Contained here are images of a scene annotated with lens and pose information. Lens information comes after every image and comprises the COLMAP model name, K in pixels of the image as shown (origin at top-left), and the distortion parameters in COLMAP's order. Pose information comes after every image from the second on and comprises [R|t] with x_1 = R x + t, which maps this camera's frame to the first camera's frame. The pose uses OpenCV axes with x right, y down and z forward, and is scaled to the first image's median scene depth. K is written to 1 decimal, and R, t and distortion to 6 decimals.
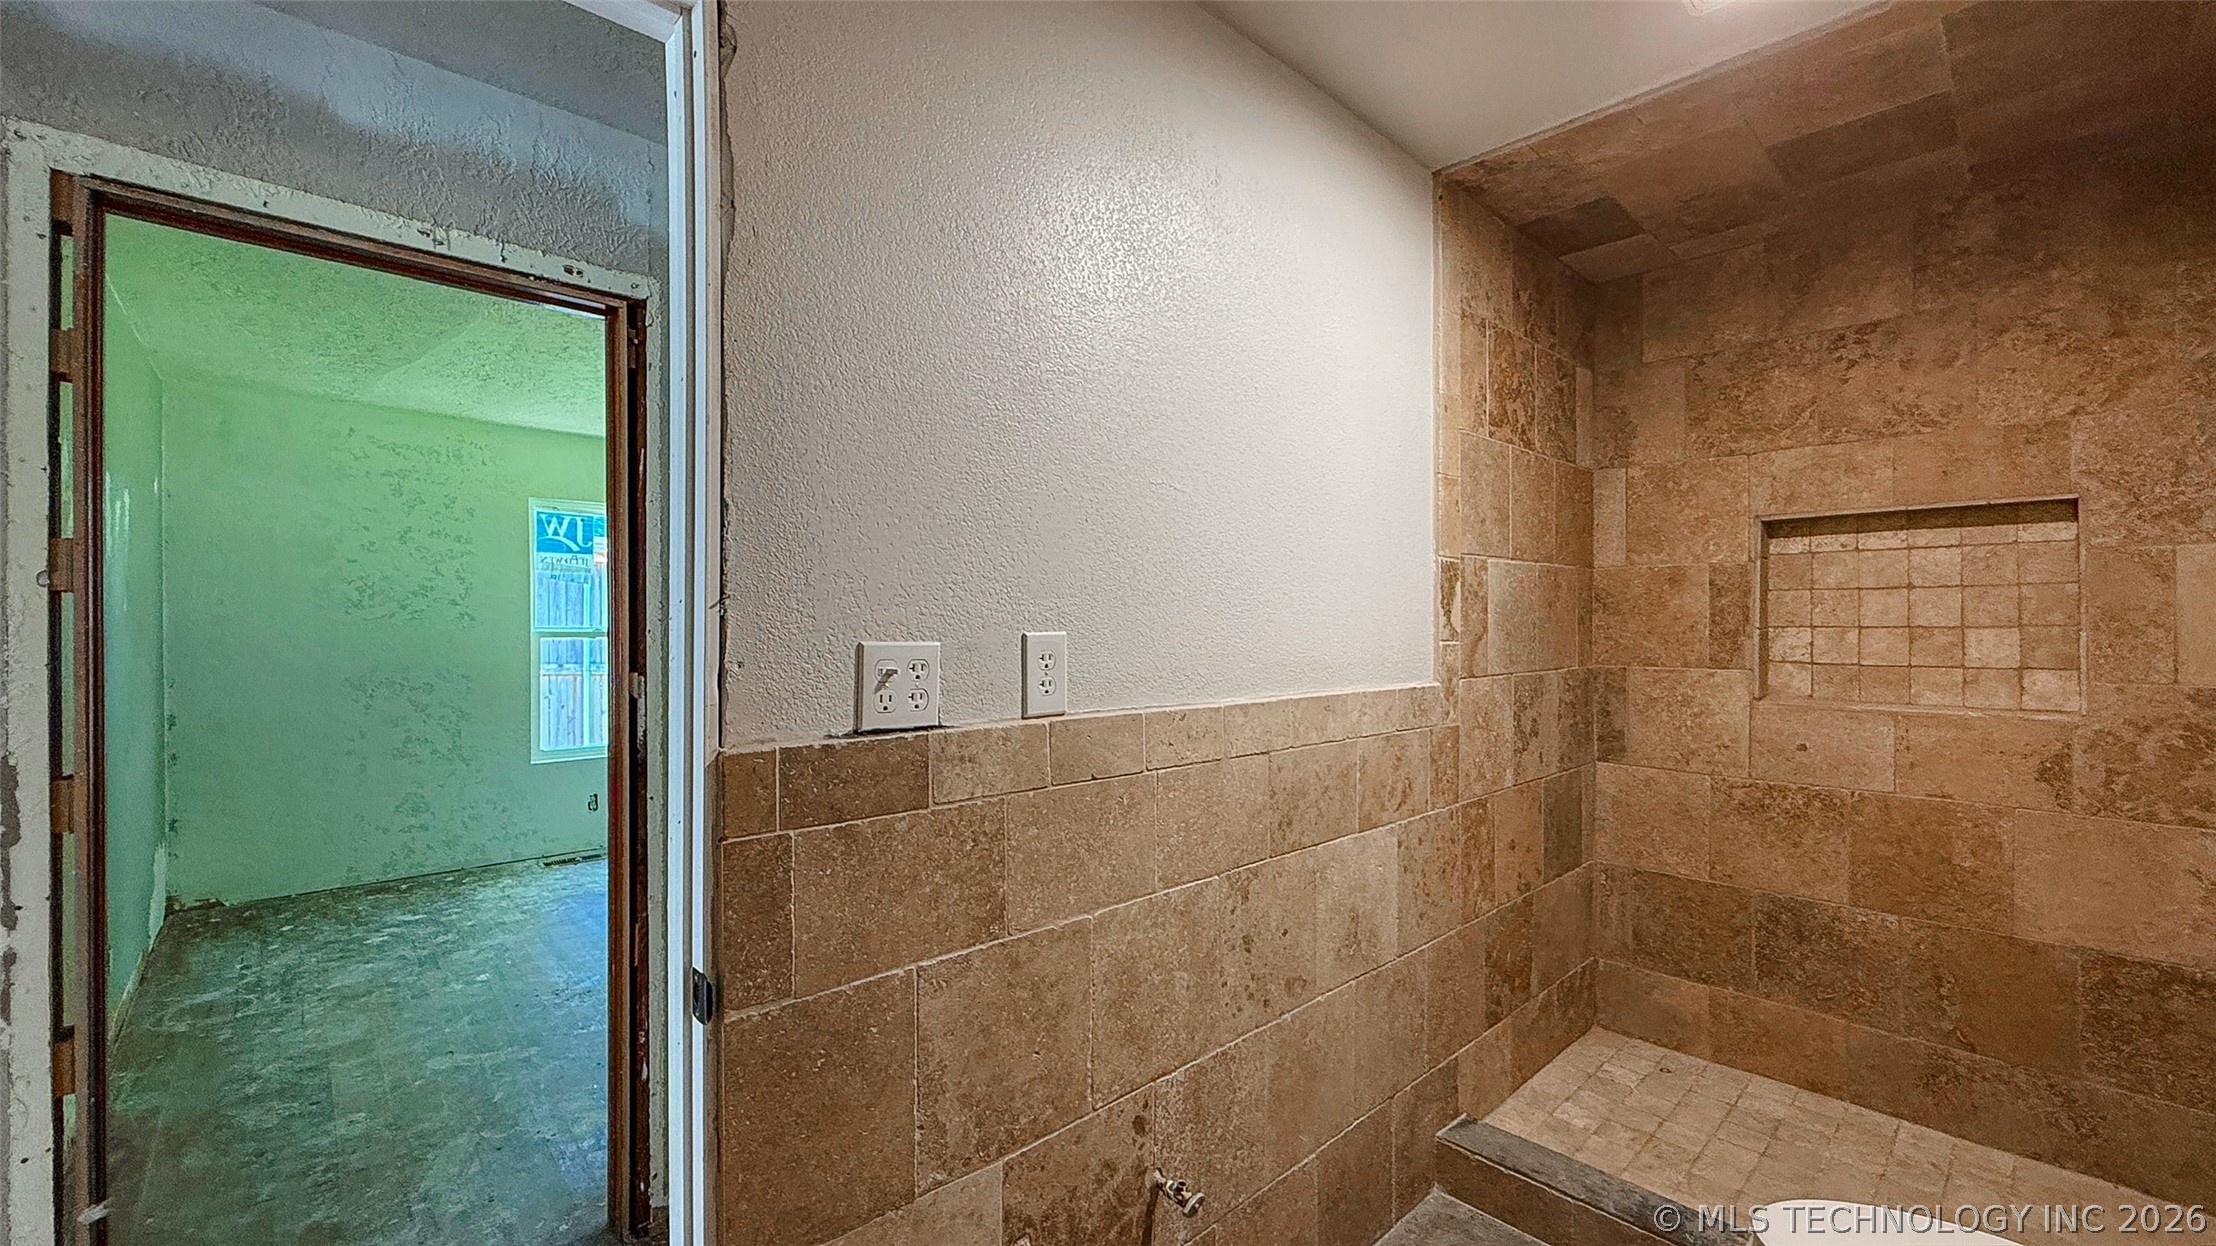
lens RADIAL K [[893.4, 0, 1099.1], [0, 893.4, 626.5], [0, 0, 1]] dist [0.000975, -0.000567]
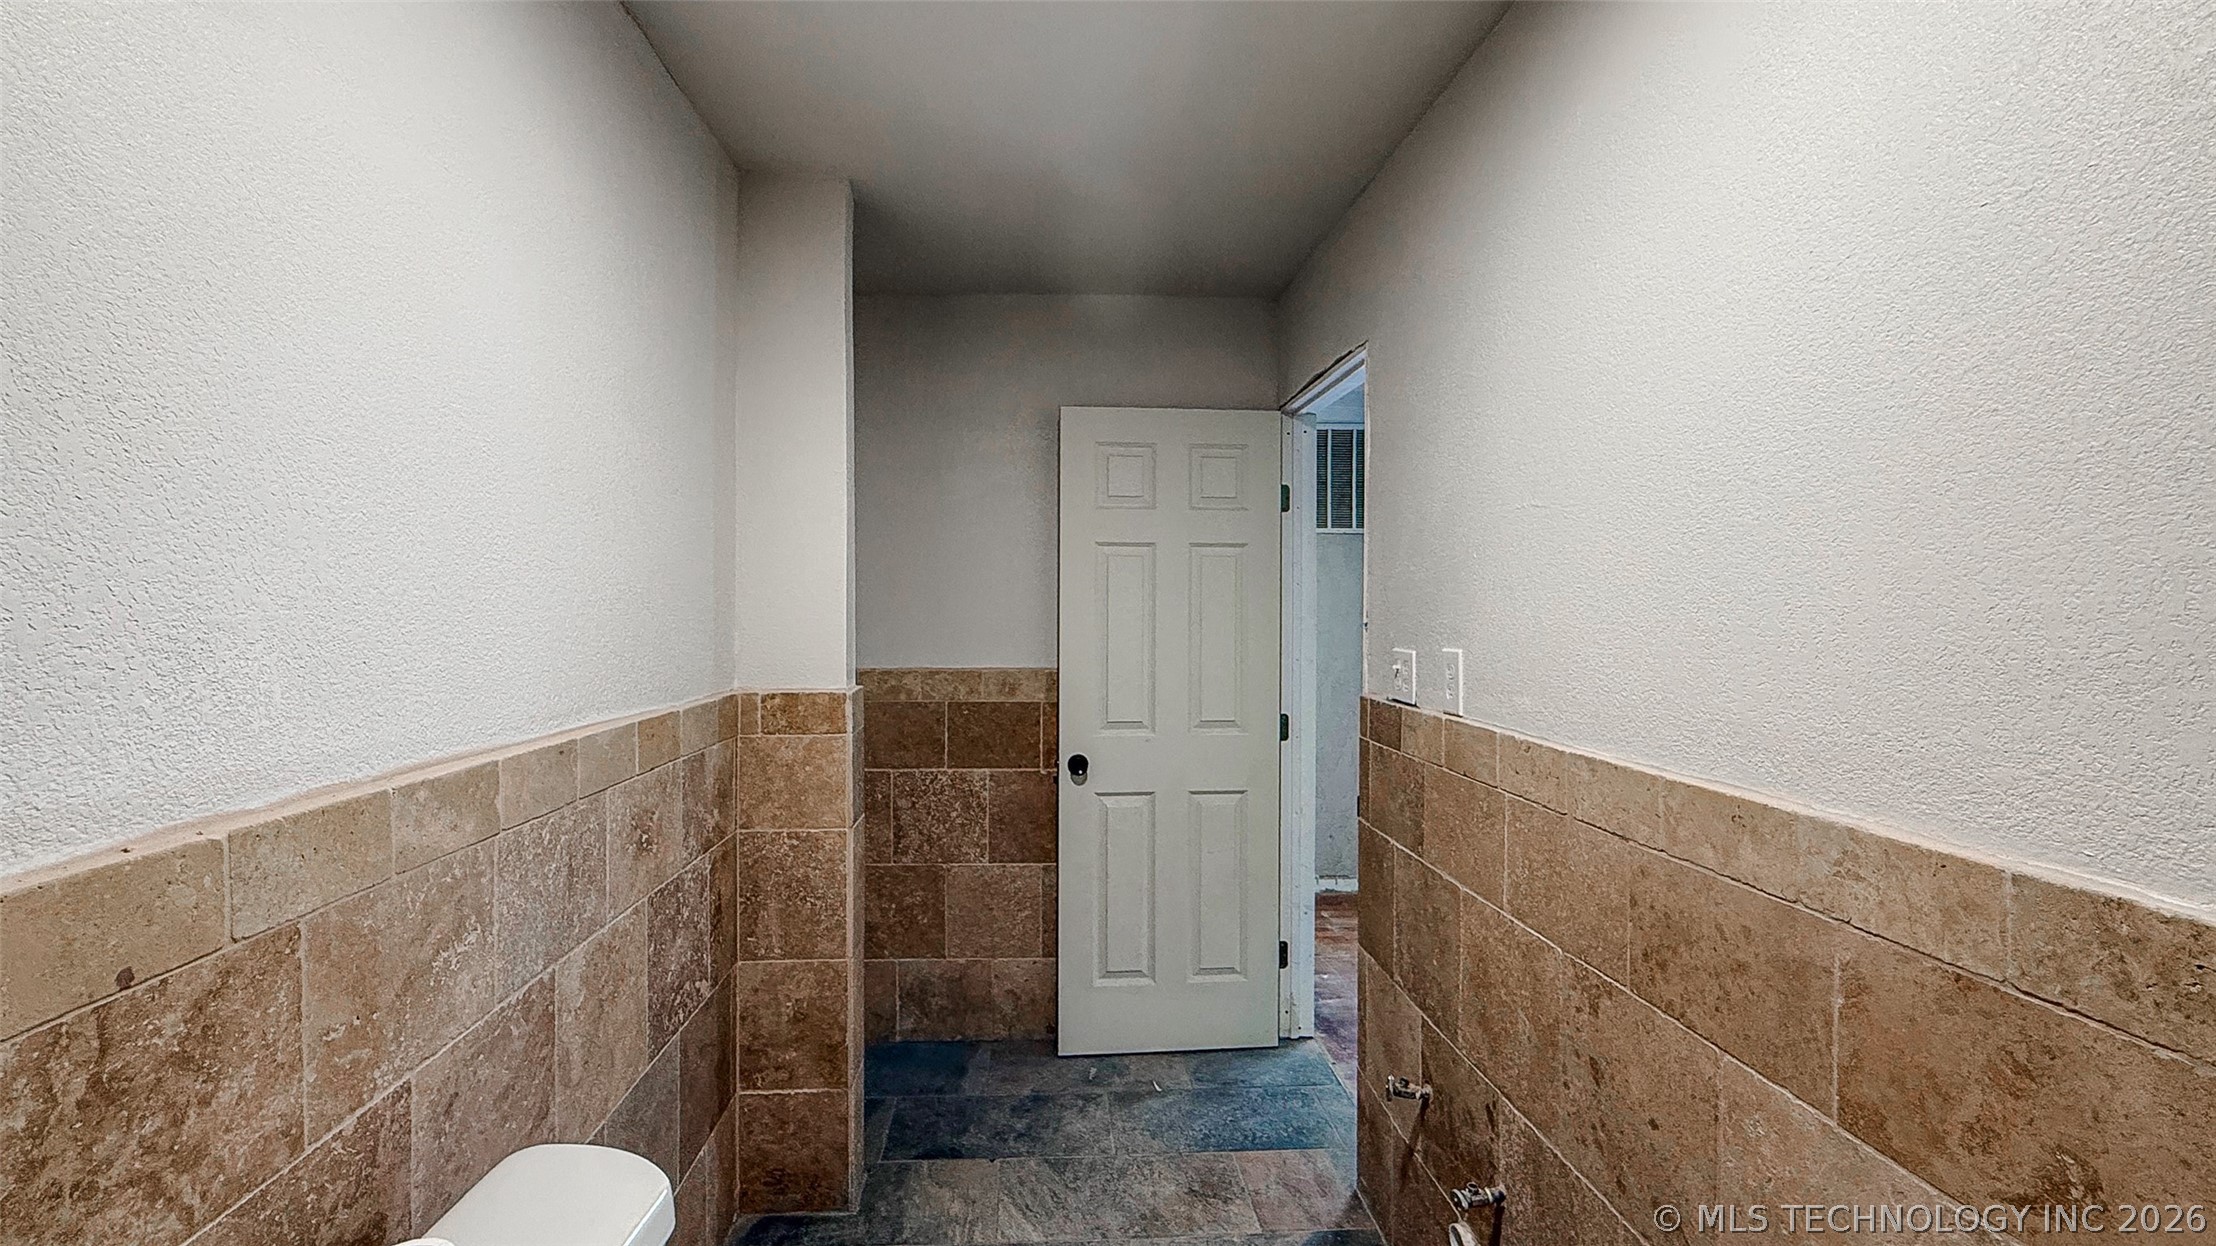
lens RADIAL K [[893.4, 0, 1071.5], [0, 893.4, 617.9], [0, 0, 1]] dist [0.000975, -0.000567]
pose [[-0.644876, 0.005841, -0.764265, 0.754456], [-0.004742, 0.999921, 0.011644, -0.030509], [0.764273, 0.011133, -0.644797, 0.829897]]
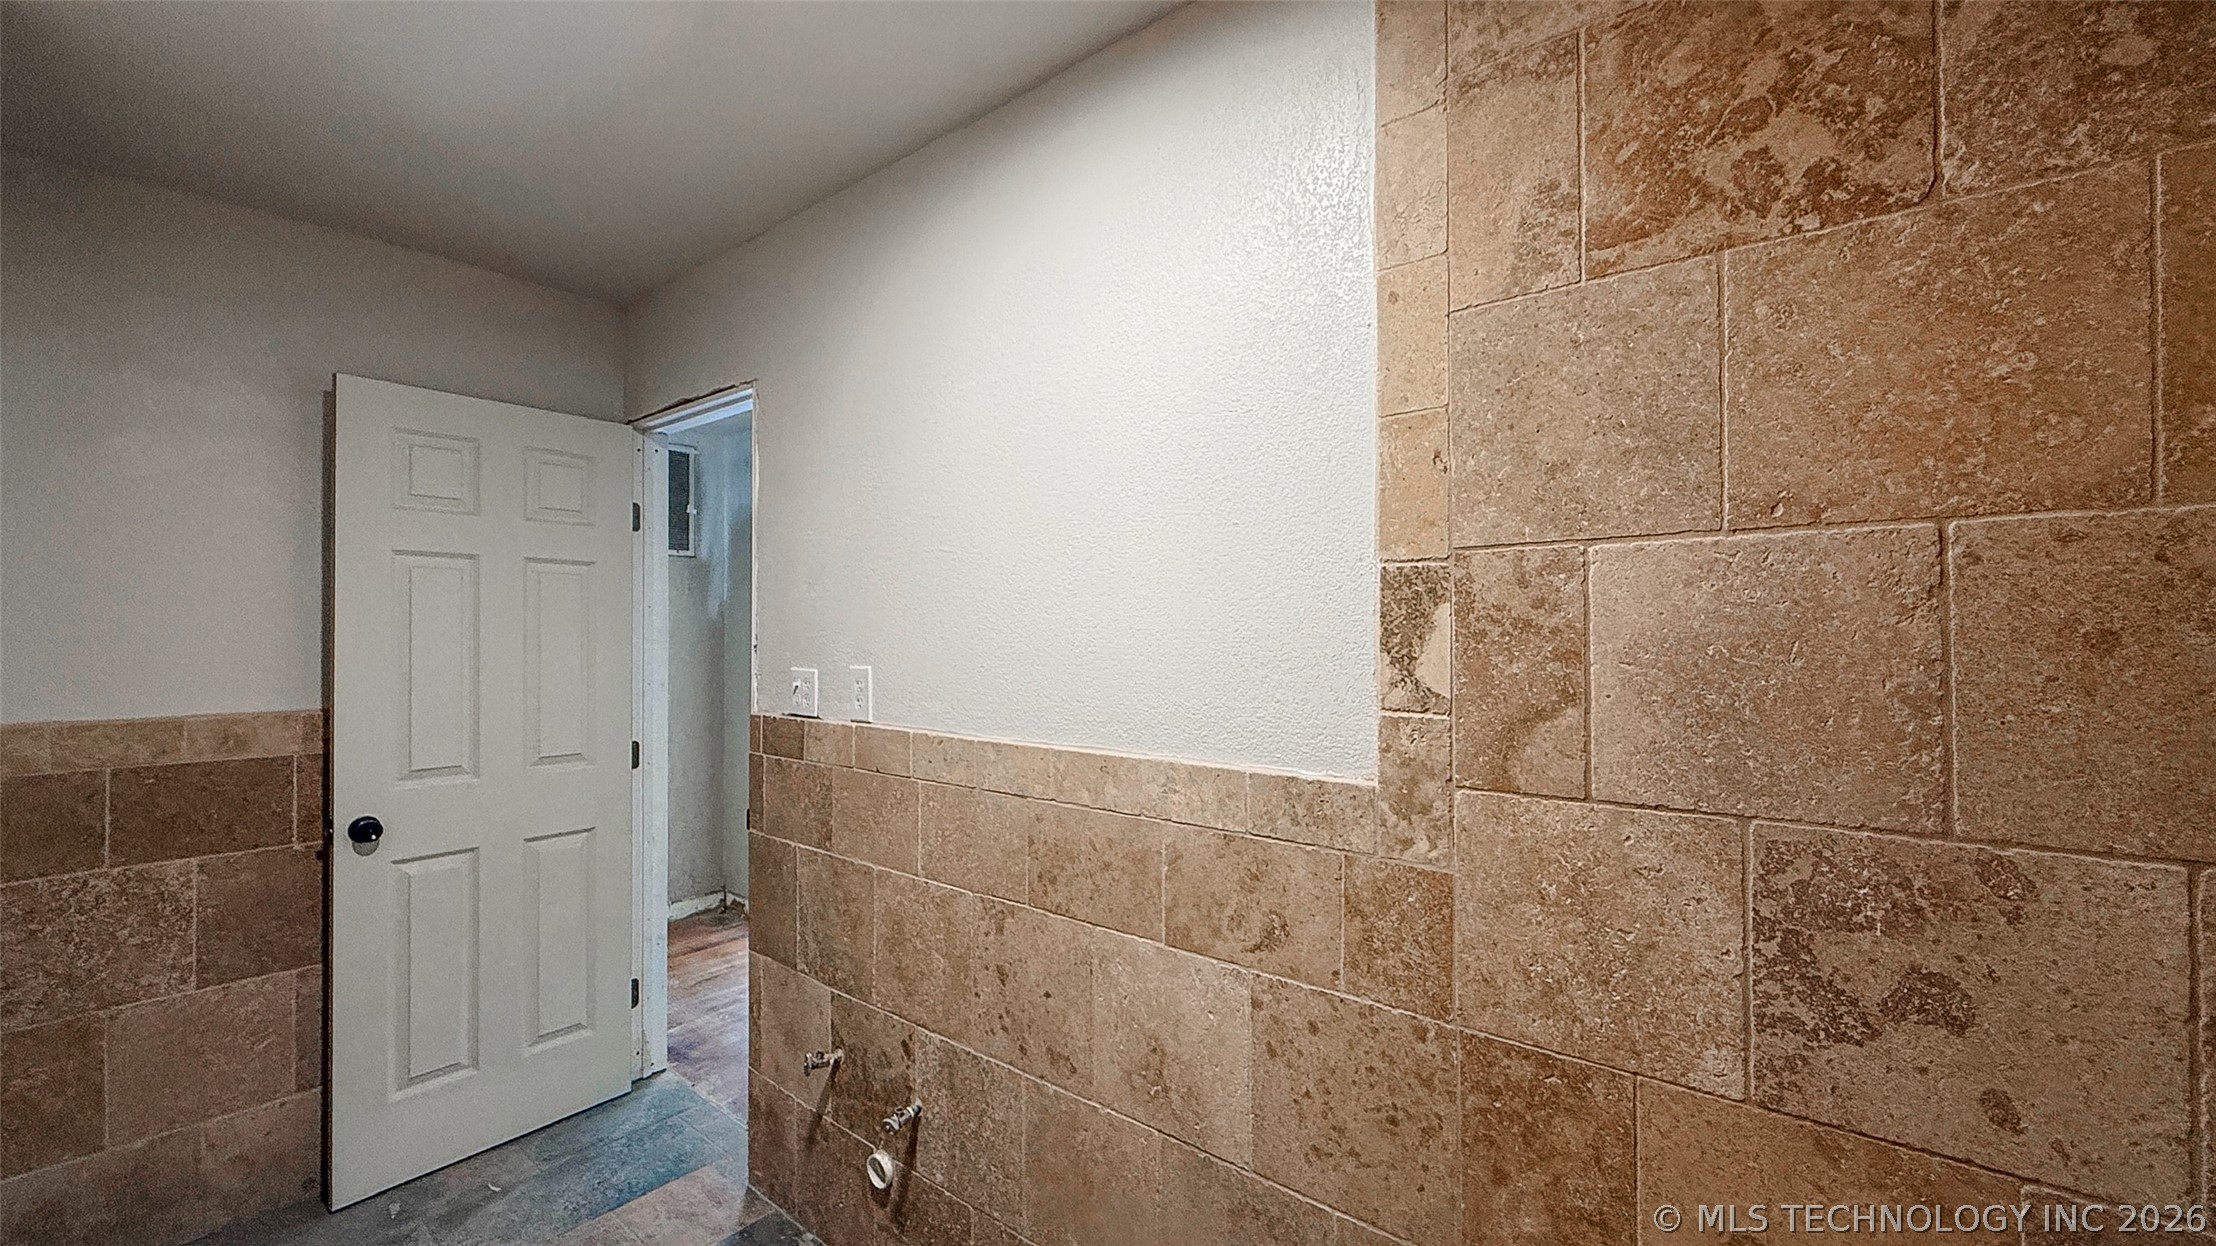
lens RADIAL K [[893.4, 0, 1077.0], [0, 893.4, 628.3], [0, 0, 1]] dist [0.000975, -0.000567]
pose [[0.117404, -0.003846, -0.993077, 0.872990], [-0.002226, 0.999989, -0.004136, -0.030889], [0.993082, 0.002696, 0.117395, 0.697598]]
